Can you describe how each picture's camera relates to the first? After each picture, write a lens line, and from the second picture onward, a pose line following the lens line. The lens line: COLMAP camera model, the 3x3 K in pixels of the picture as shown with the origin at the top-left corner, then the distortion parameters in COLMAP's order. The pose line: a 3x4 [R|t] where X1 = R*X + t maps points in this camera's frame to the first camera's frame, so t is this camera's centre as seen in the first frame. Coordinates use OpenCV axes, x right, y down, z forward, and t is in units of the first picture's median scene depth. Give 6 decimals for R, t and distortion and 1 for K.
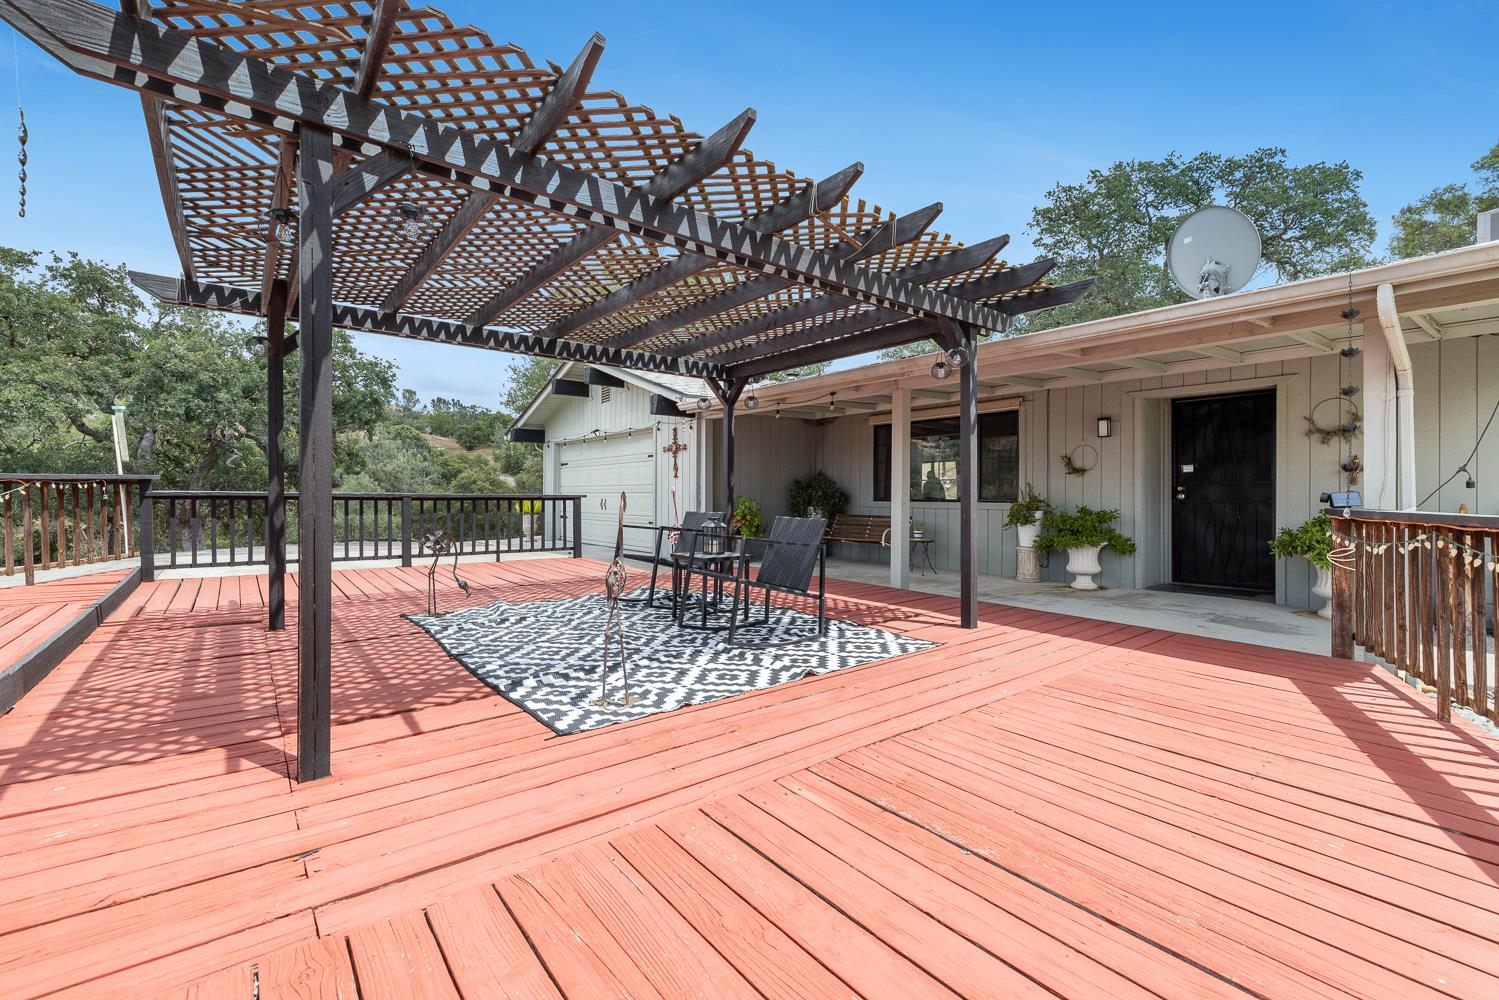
lens RADIAL K [[640.5, 0, 748.4], [0, 640.5, 494.6], [0, 0, 1]] dist [0.002511, 0.000272]
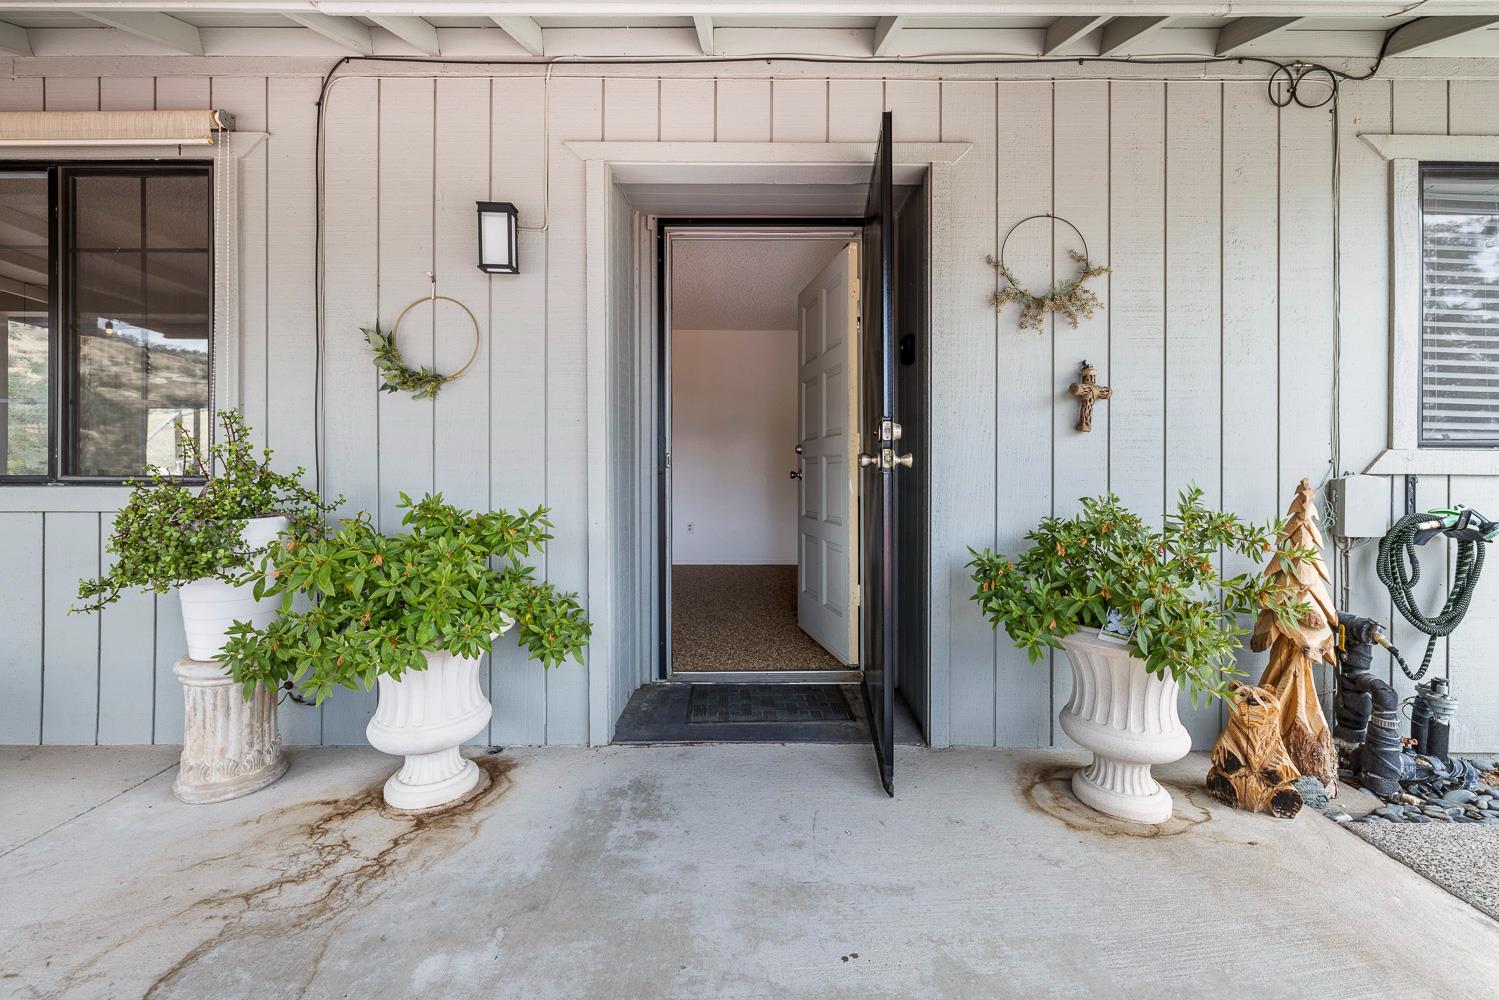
lens RADIAL K [[643.5, 0, 750.0], [0, 643.5, 467.2], [0, 0, 1]] dist [0.000463, 0.000027]
pose [[0.624294, -0.006058, 0.781166, 0.390359], [-0.000828, 0.999964, 0.008417, 0.002335], [-0.781189, -0.005901, 0.624267, 0.715928]]
